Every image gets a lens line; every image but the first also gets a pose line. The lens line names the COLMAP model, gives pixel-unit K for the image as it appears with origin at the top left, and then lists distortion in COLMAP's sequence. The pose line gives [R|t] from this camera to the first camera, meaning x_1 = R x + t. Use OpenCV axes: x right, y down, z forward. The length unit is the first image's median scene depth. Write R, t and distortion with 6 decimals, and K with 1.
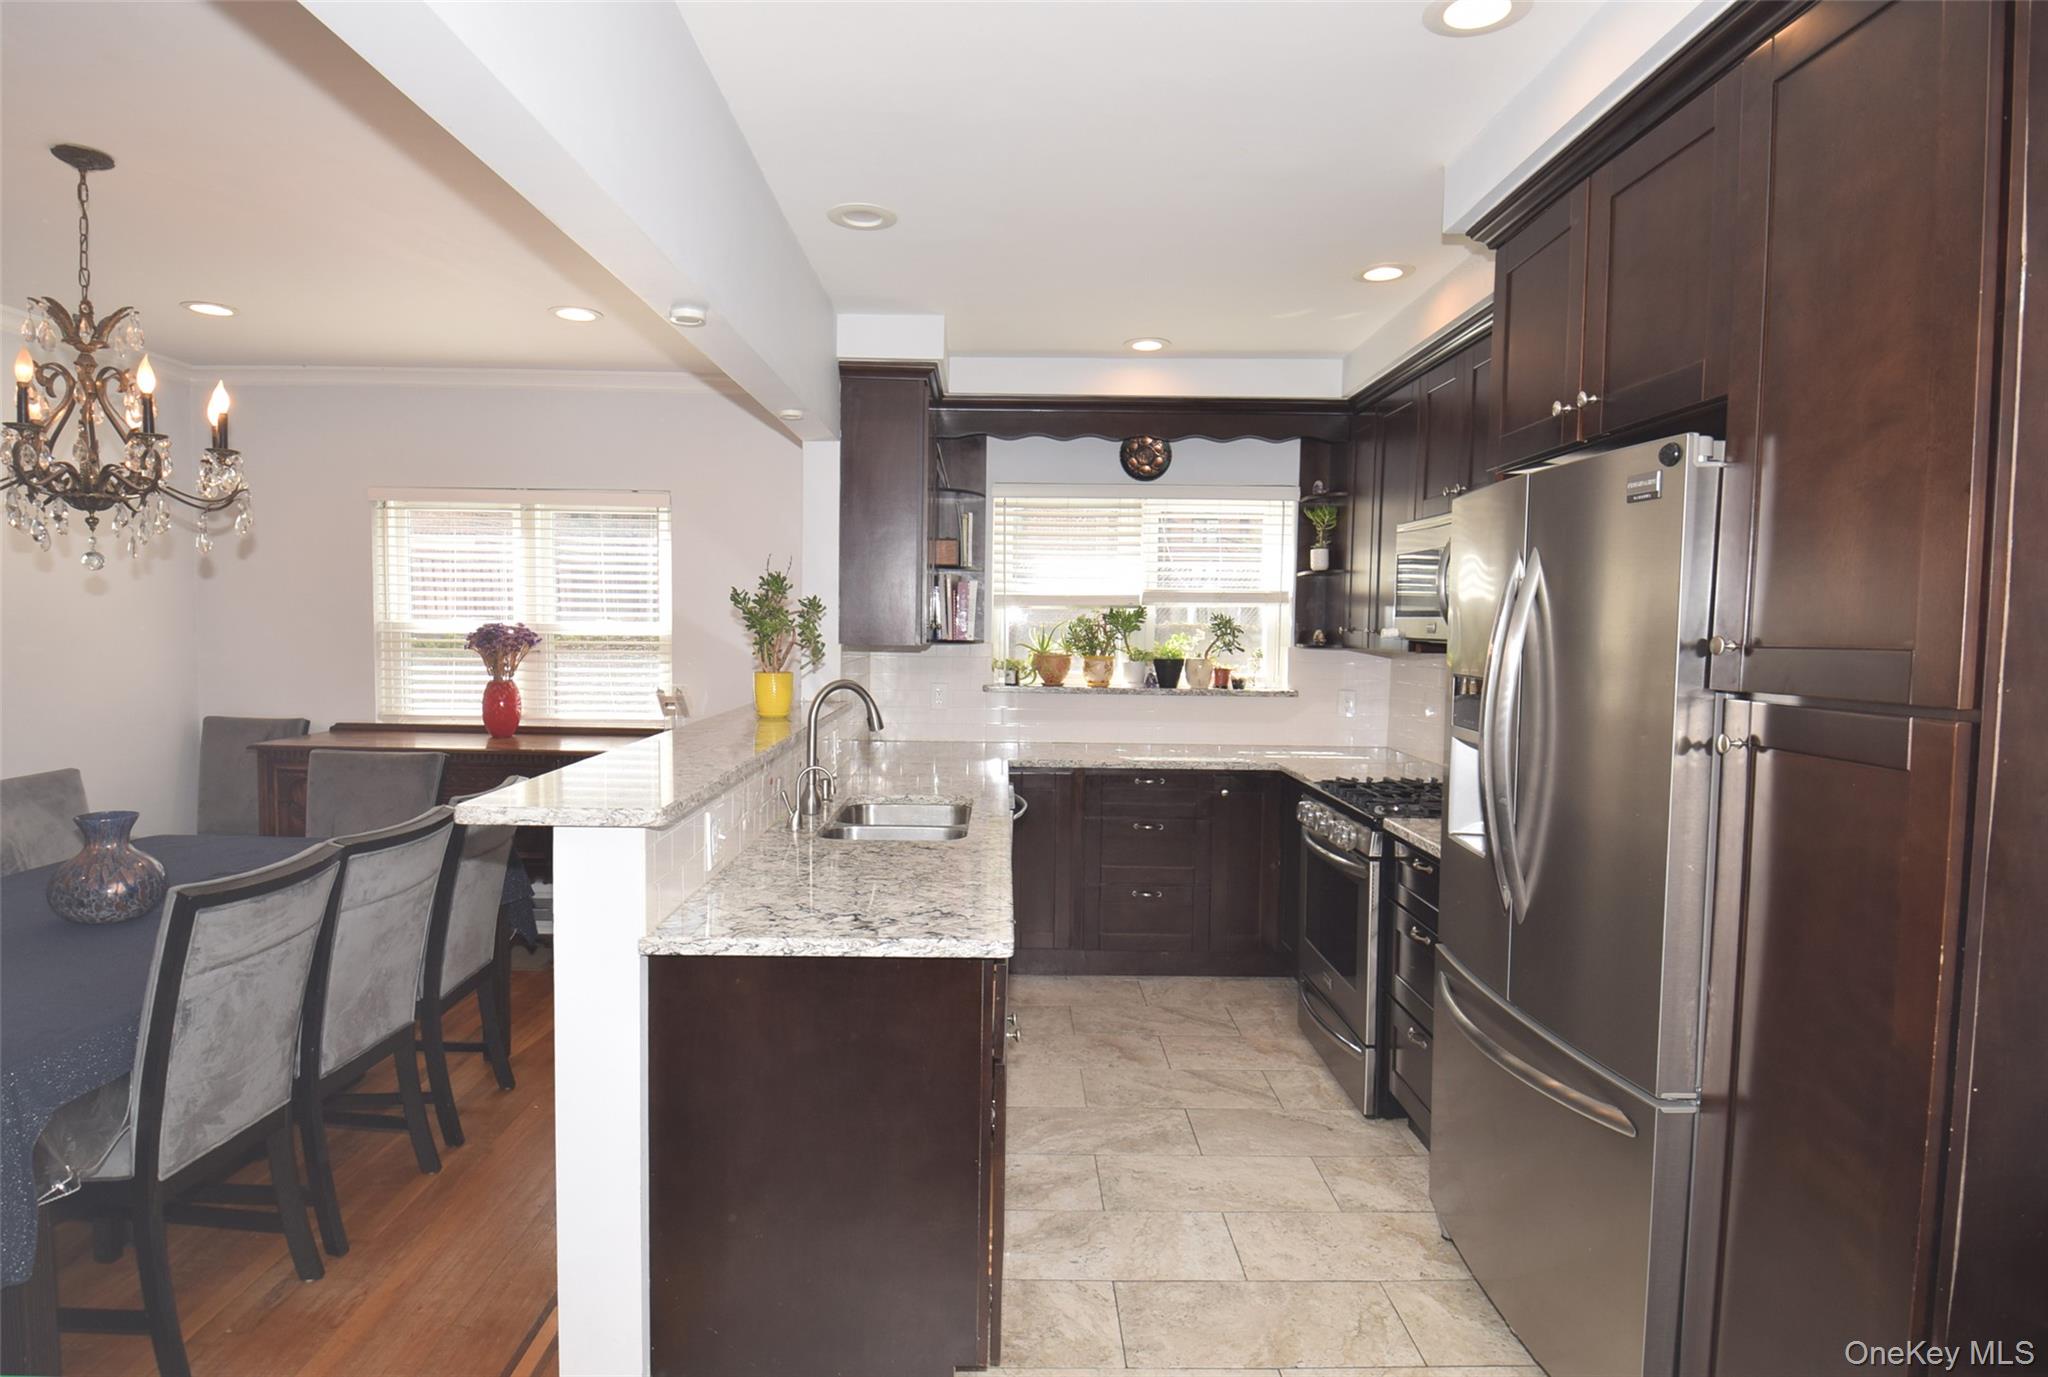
lens RADIAL K [[1116.8, 0, 1028.2], [0, 1116.8, 679.2], [0, 0, 1]] dist [-0.001712, 0.000178]
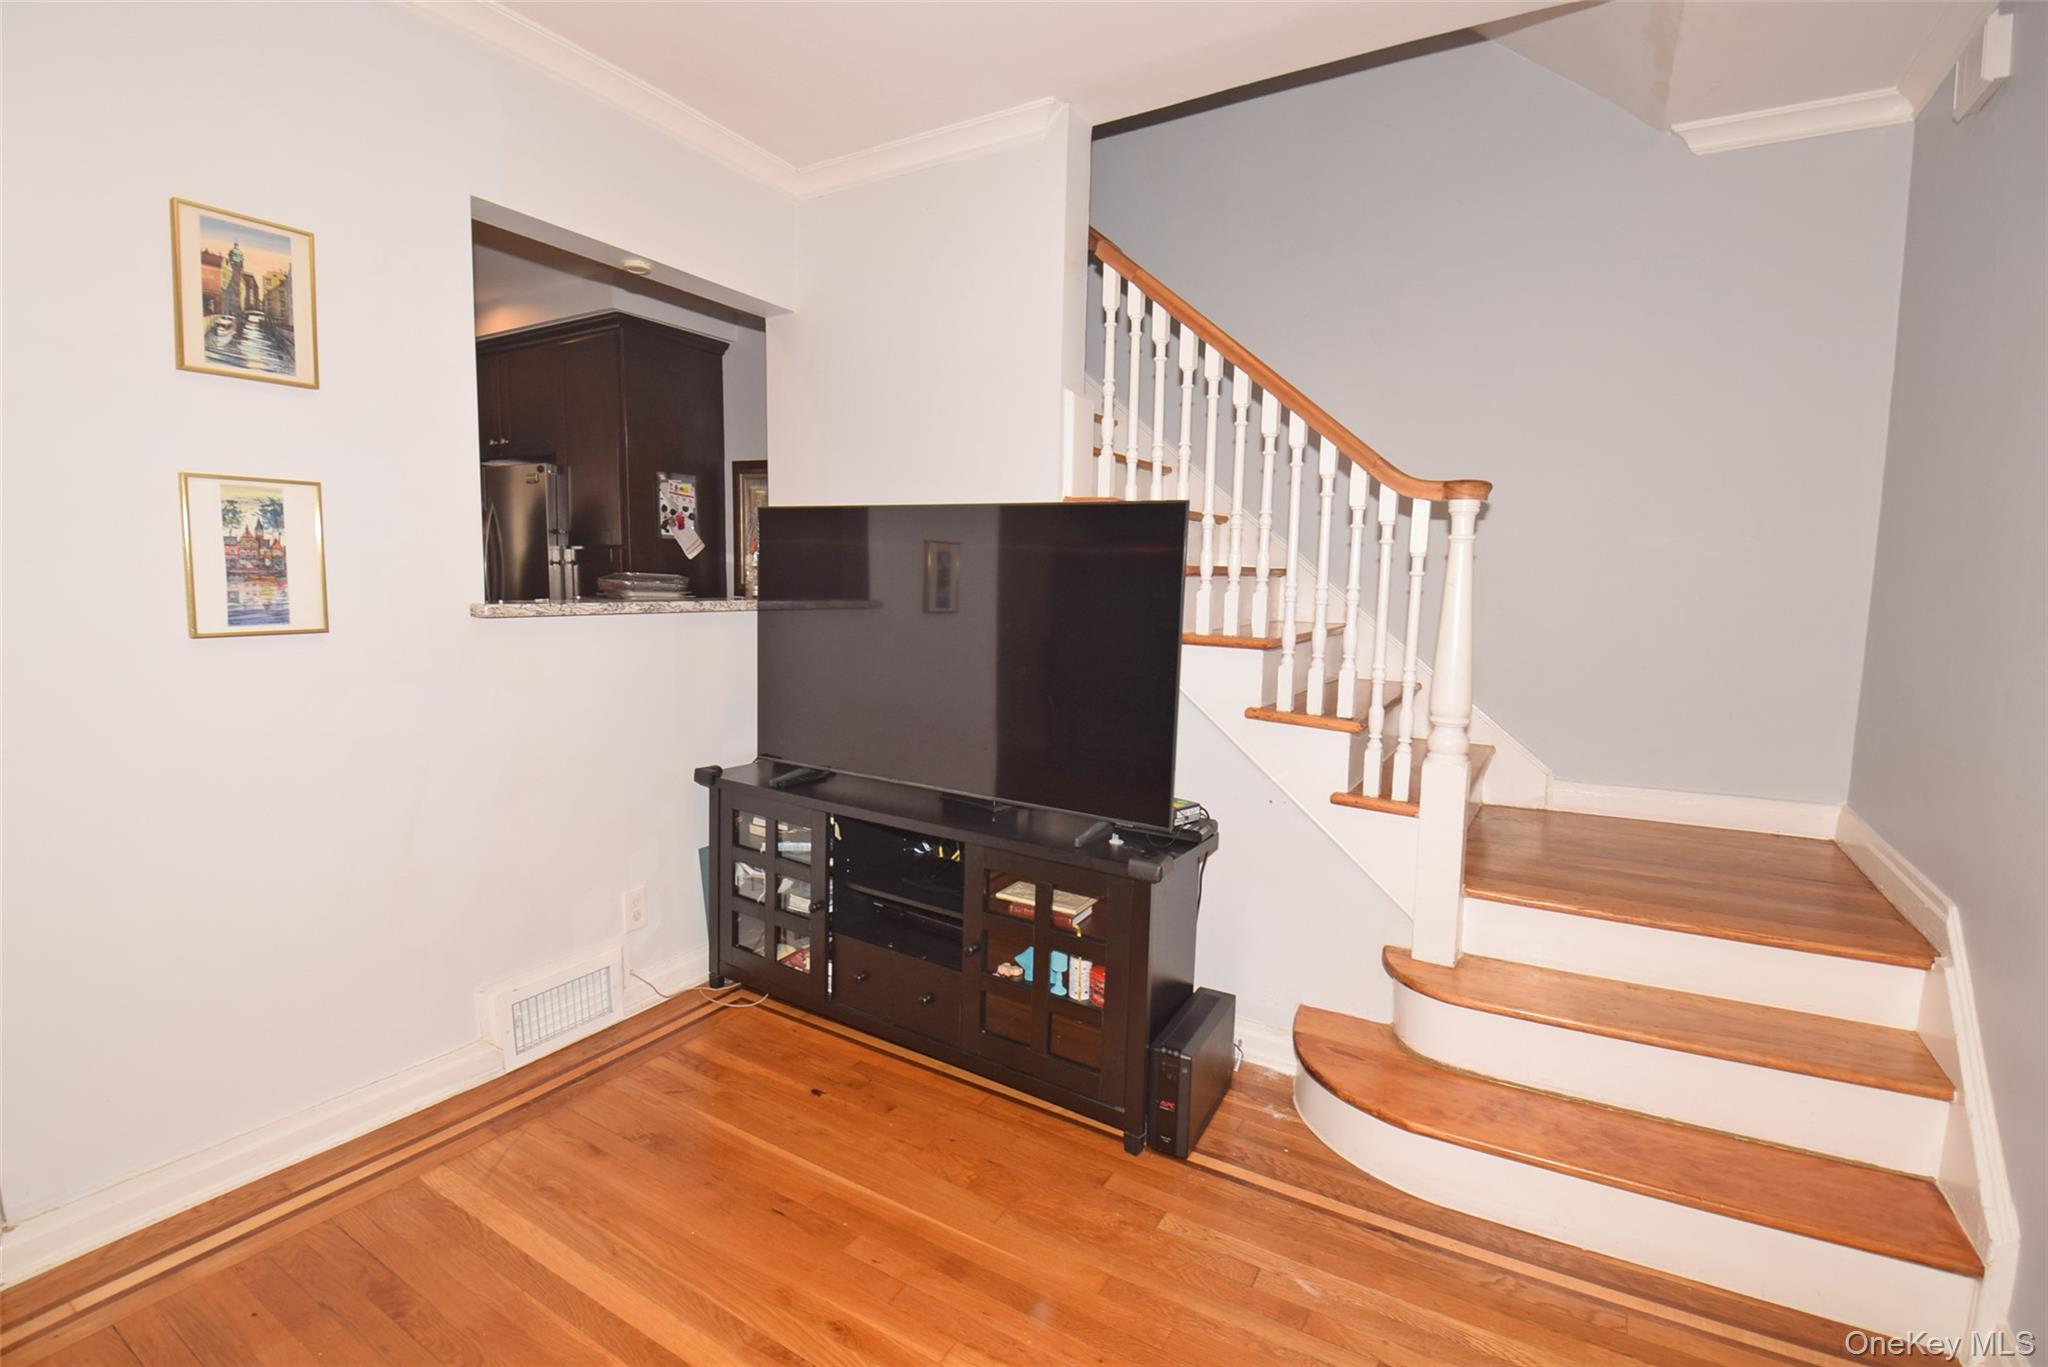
lens RADIAL K [[940.9, 0, 1019.6], [0, 940.9, 675.8], [0, 0, 1]] dist [-0.025379, -0.005433]
pose [[0.526246, -0.094917, 0.845019, -0.380485], [0.041904, 0.995438, 0.085716, 0.077508], [-0.849299, -0.009698, 0.527822, -0.590670]]
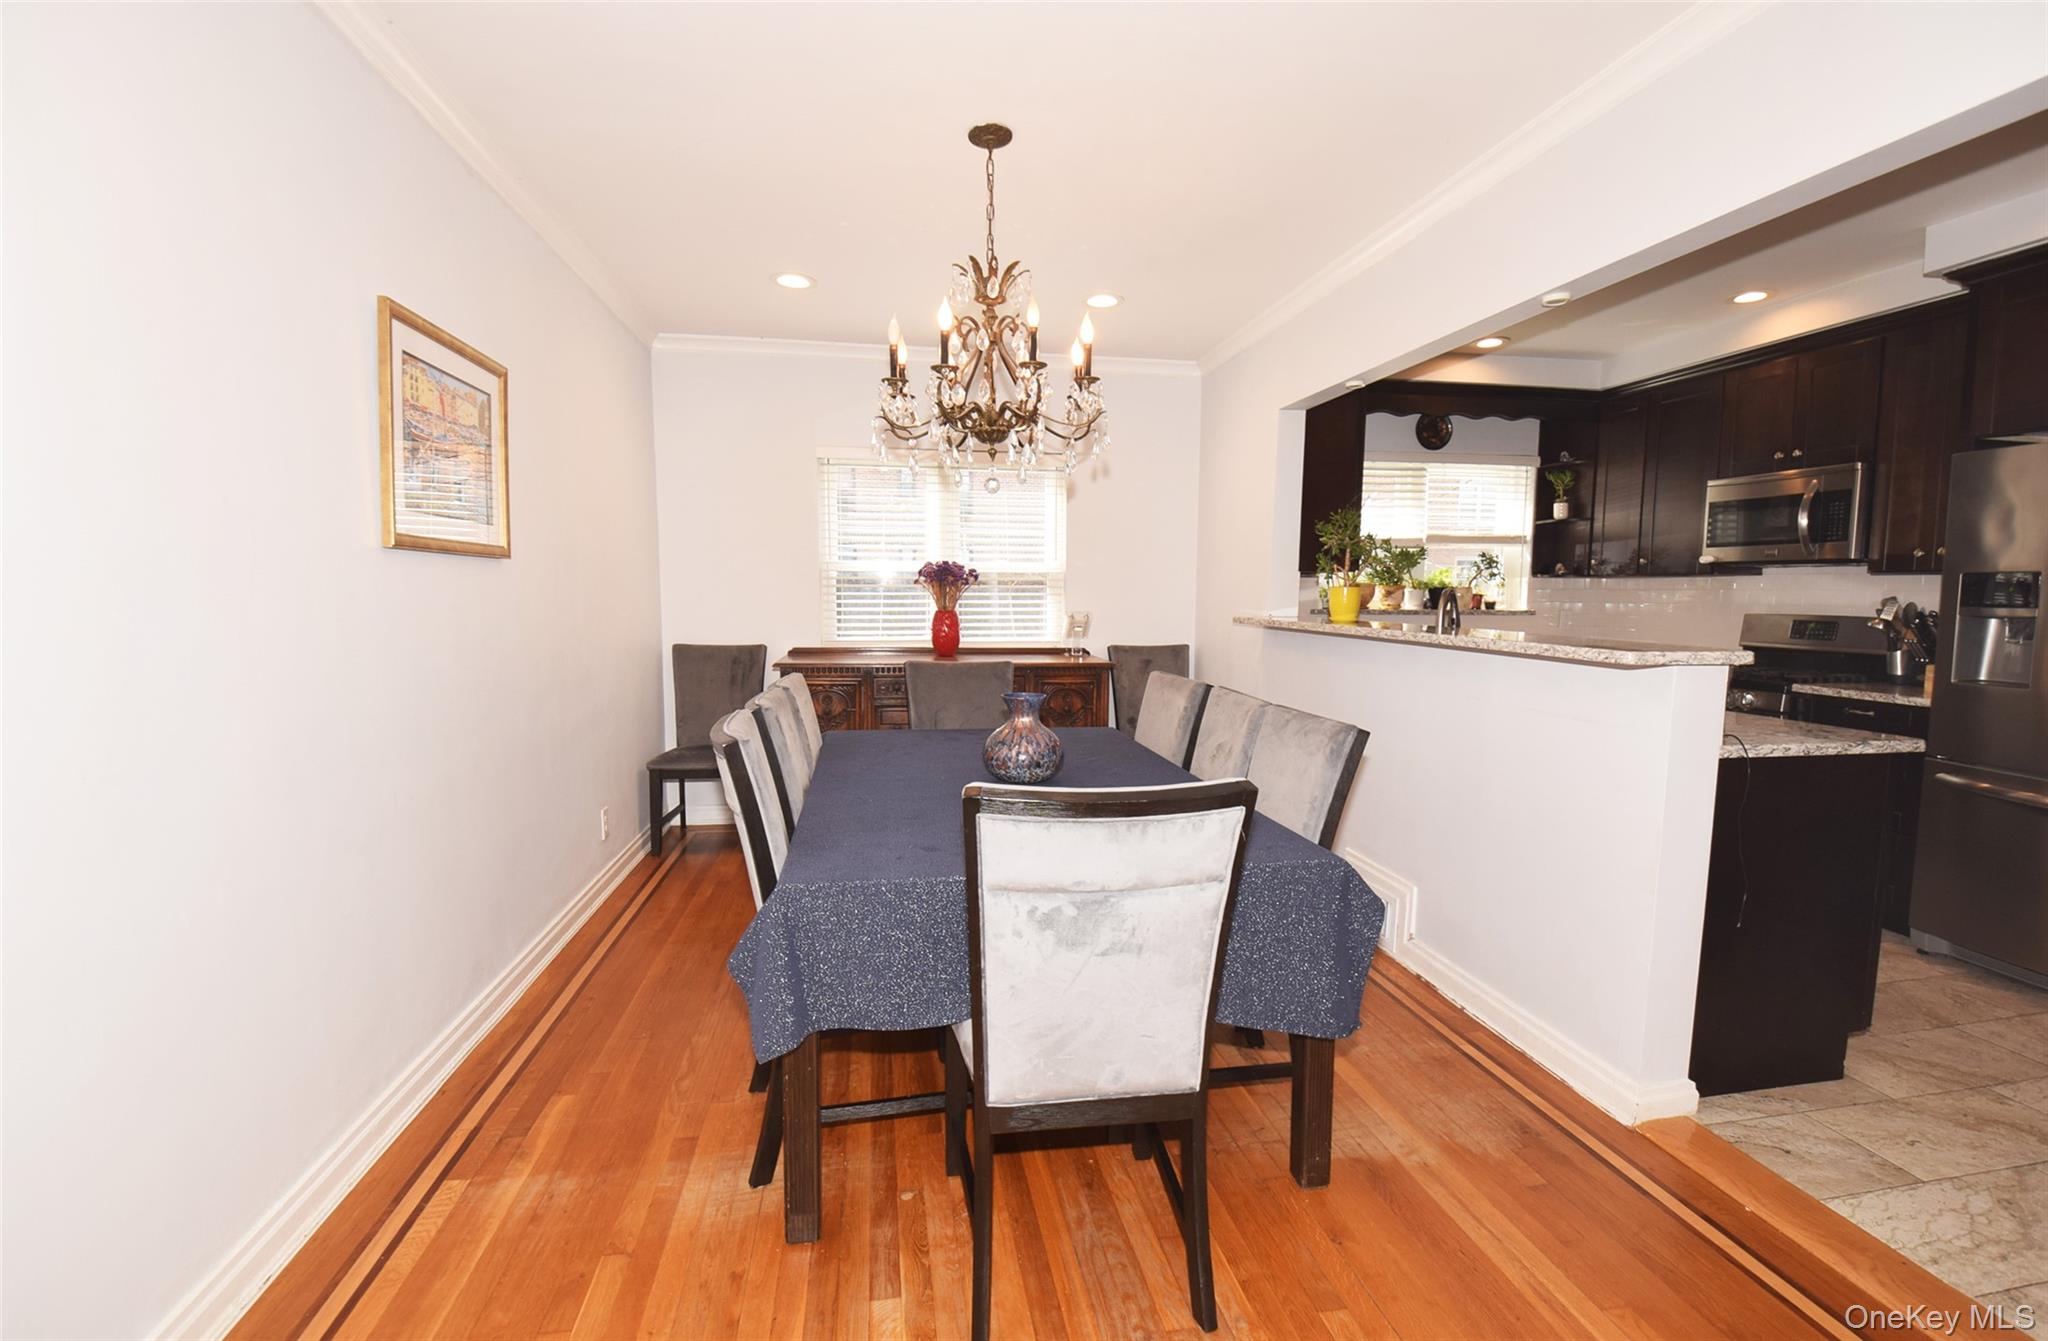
lens RADIAL K [[921.1, 0, 1018.6], [0, 921.1, 674.0], [0, 0, 1]] dist [-0.025901, -0.005918]
pose [[0.986998, -0.025238, 0.158741, -0.598916], [0.018991, 0.998989, 0.040749, 0.033937], [-0.159609, -0.037204, 0.986479, 0.014910]]
